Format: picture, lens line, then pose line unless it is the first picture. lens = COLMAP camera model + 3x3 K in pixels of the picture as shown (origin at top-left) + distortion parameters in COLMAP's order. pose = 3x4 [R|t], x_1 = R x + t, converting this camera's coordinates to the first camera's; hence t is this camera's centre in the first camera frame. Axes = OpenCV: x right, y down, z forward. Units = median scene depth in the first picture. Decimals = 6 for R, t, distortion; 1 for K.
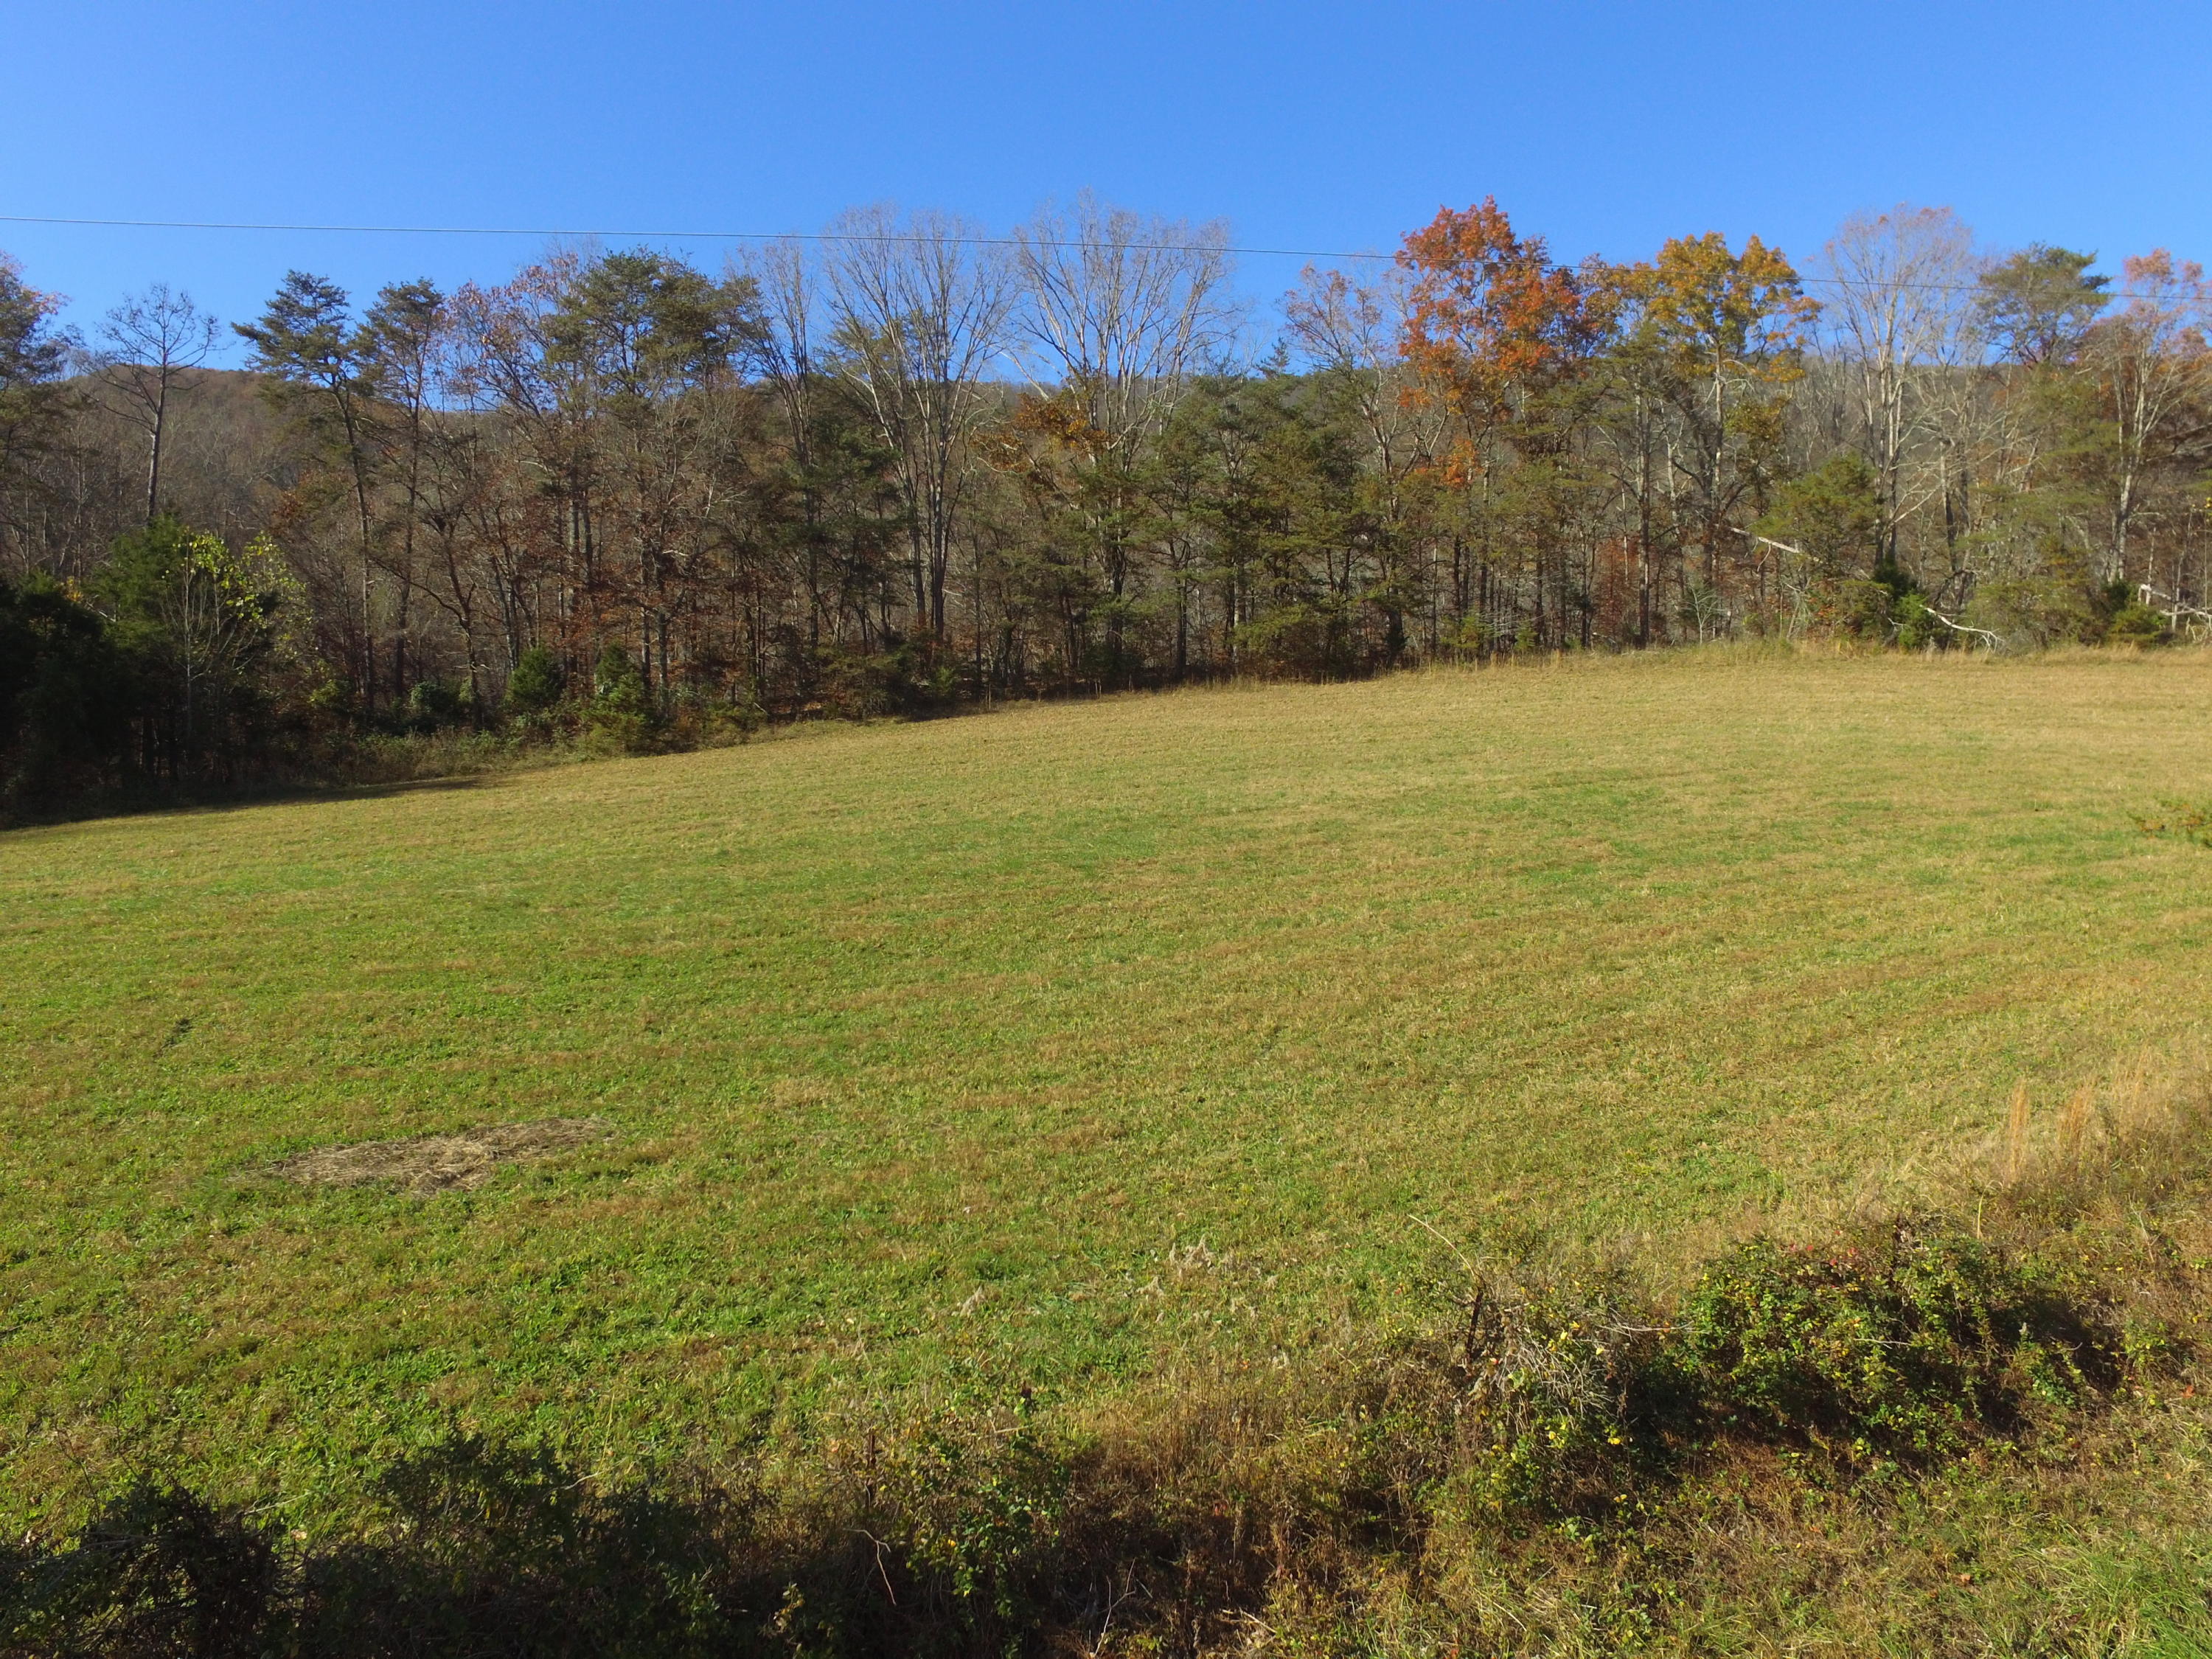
lens RADIAL K [[1491.3, 0, 1106.8], [0, 1491.3, 819.3], [0, 0, 1]] dist [-0.123267, 0.092065]
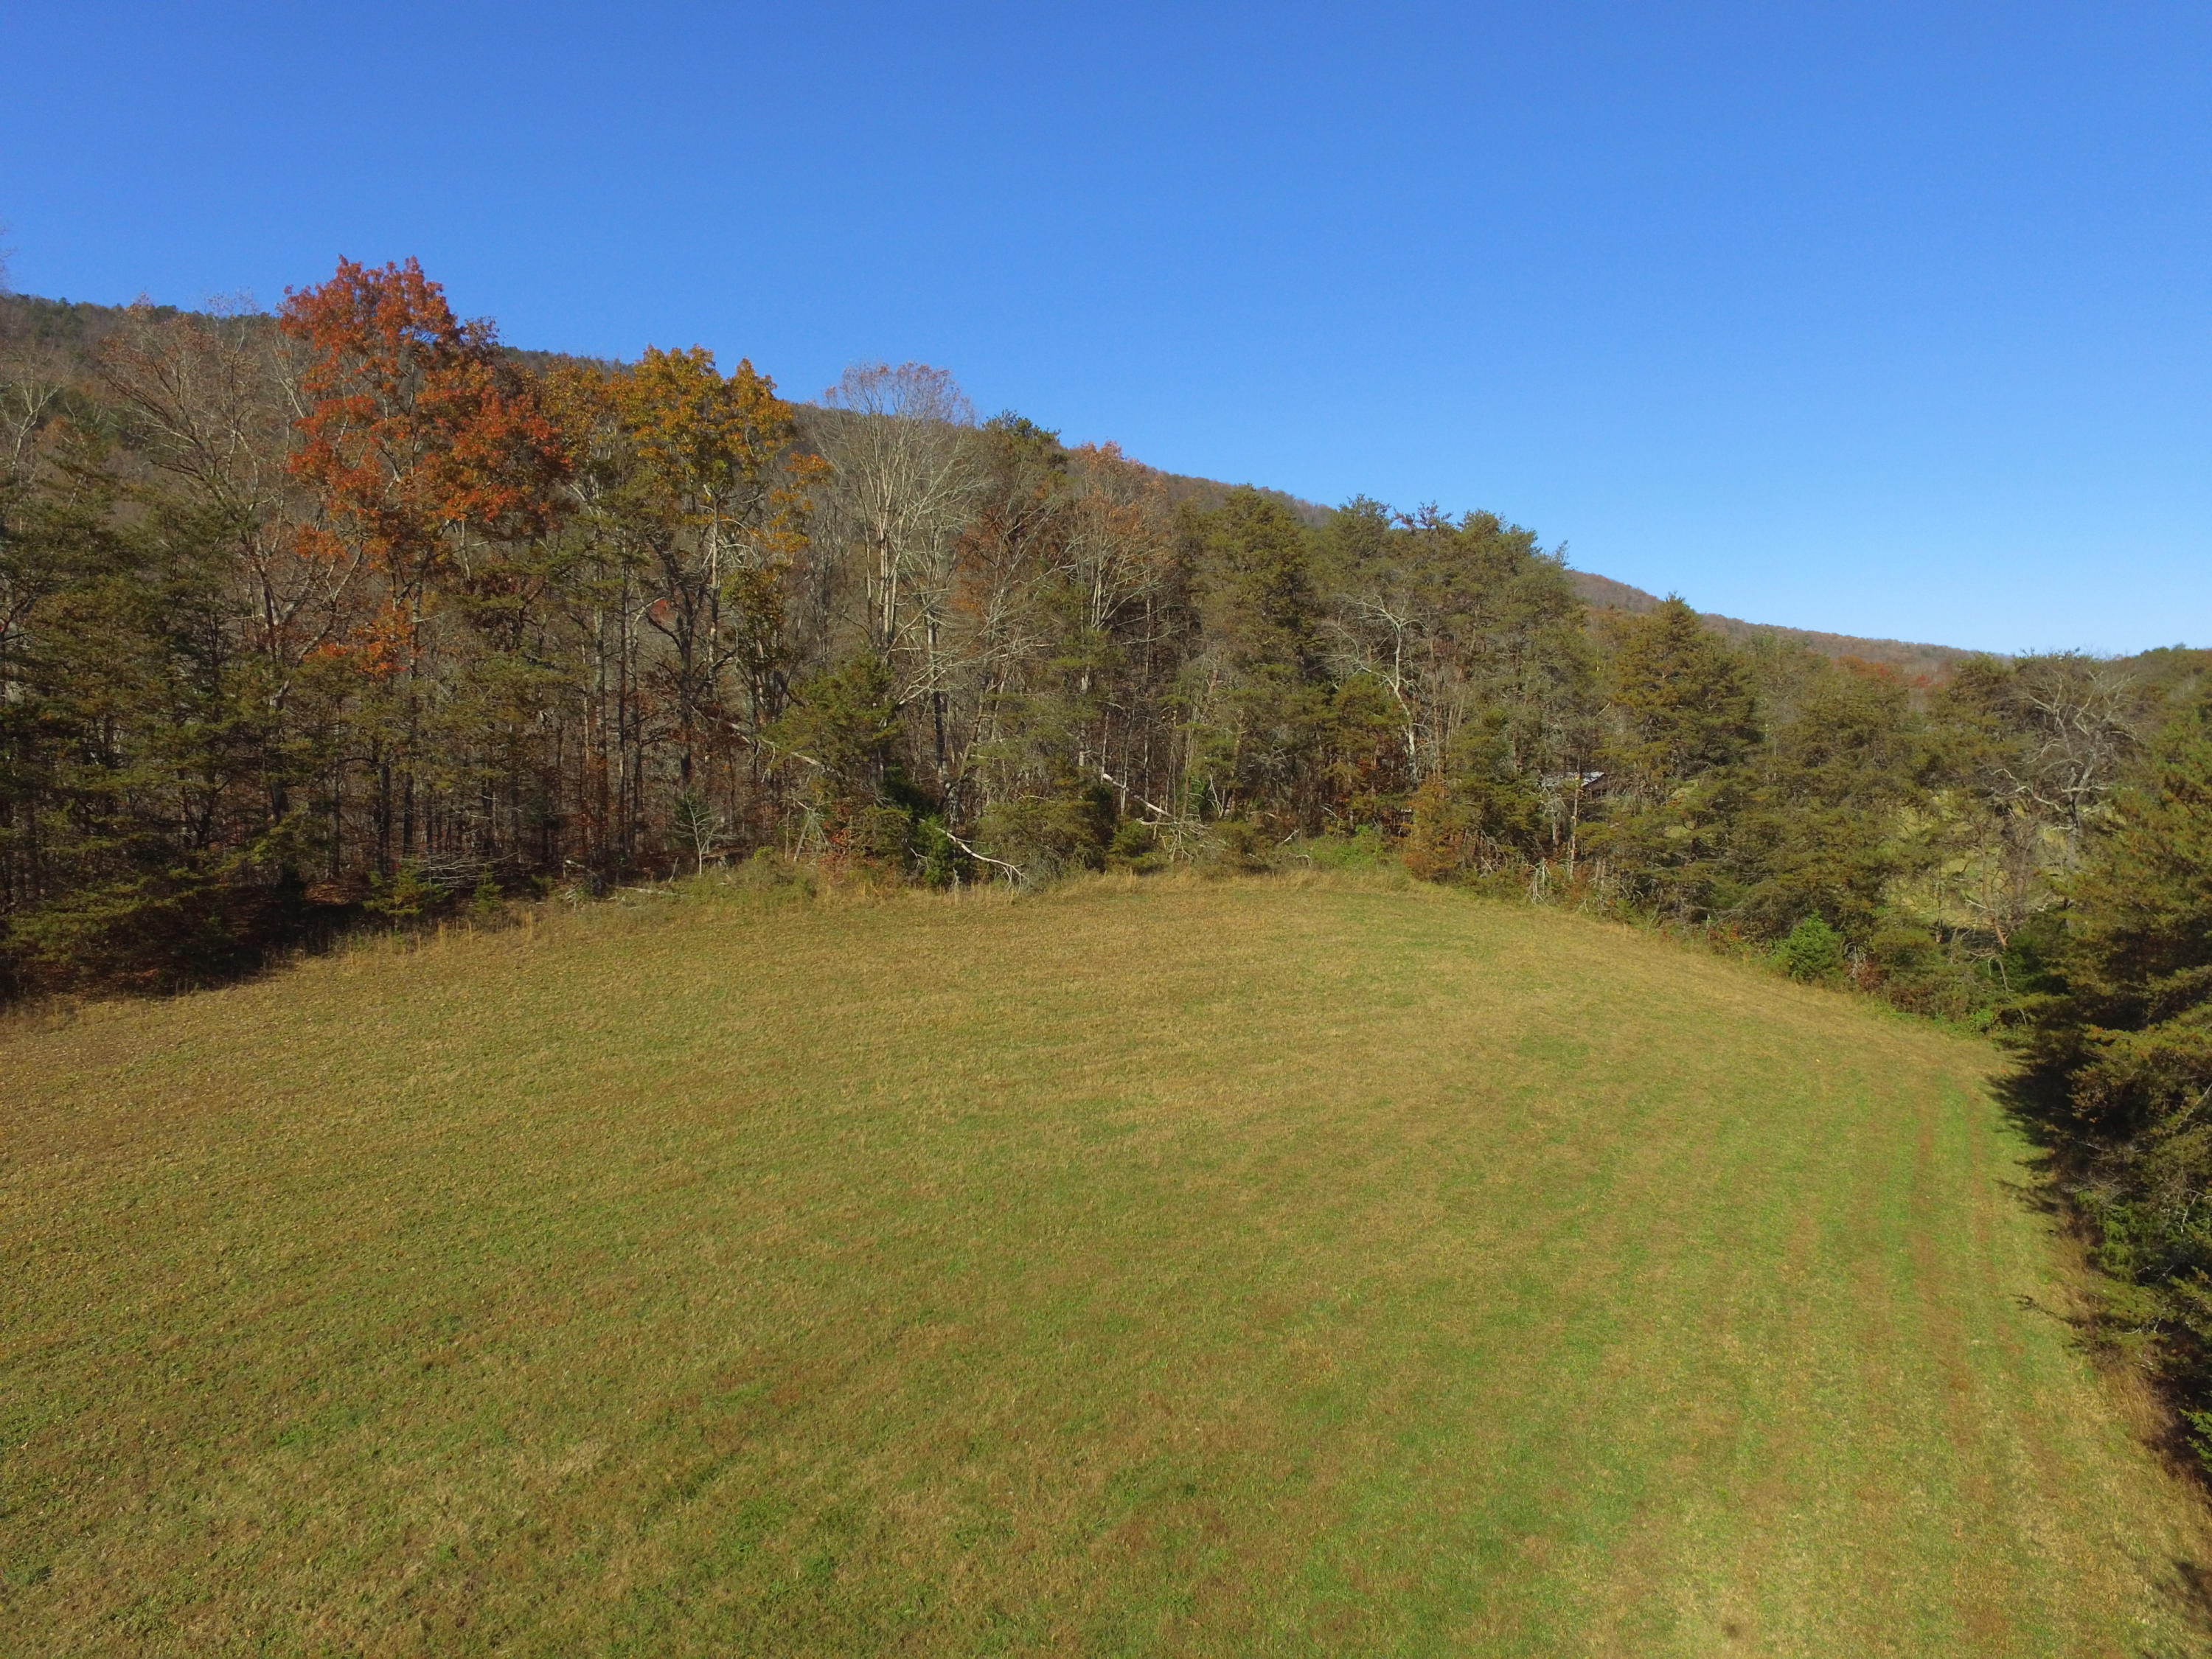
lens RADIAL K [[1491.3, 0, 1106.8], [0, 1491.3, 819.3], [0, 0, 1]] dist [-0.123267, 0.092065]
pose [[0.741846, -0.021912, 0.670212, 0.025732], [0.015350, 0.999759, 0.015695, -0.170386], [-0.670394, -0.001355, 0.742004, 0.255930]]
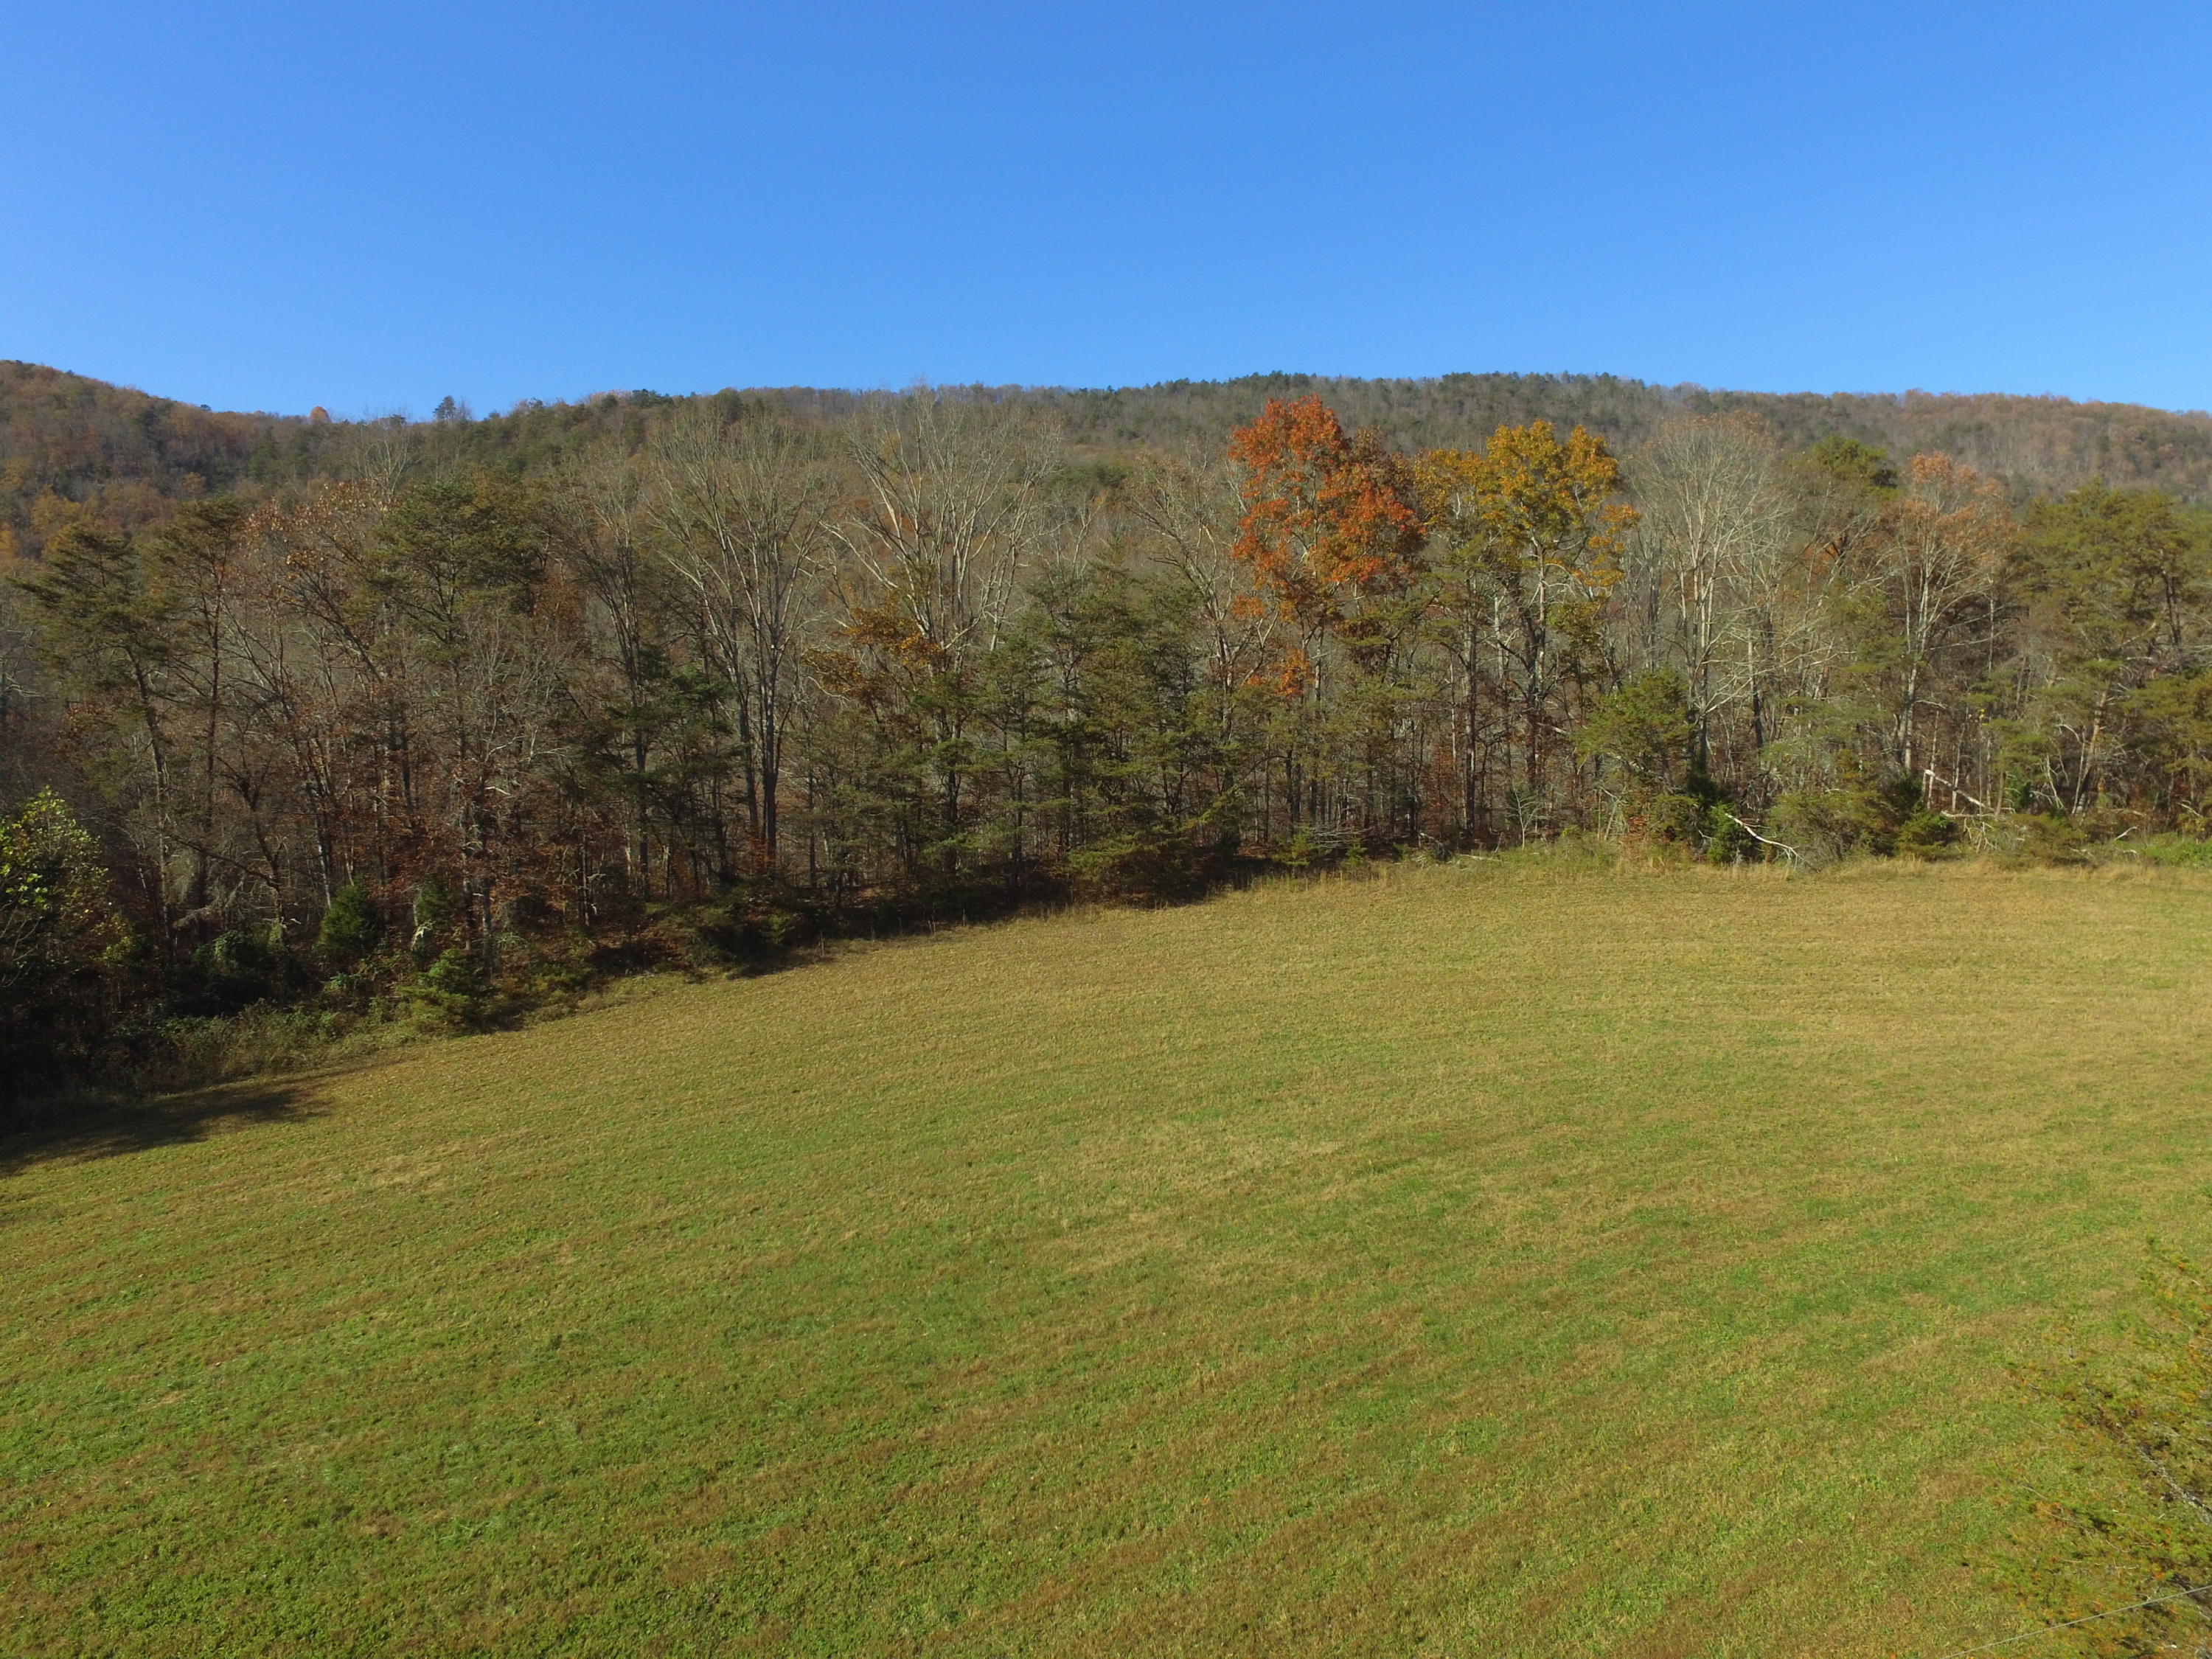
lens RADIAL K [[1491.3, 0, 1106.8], [0, 1491.3, 819.3], [0, 0, 1]] dist [-0.123267, 0.092065]
pose [[0.994321, -0.005067, 0.106299, 0.004019], [0.004371, 0.999967, 0.006779, -0.157367], [-0.106330, -0.006276, 0.994311, -0.003829]]
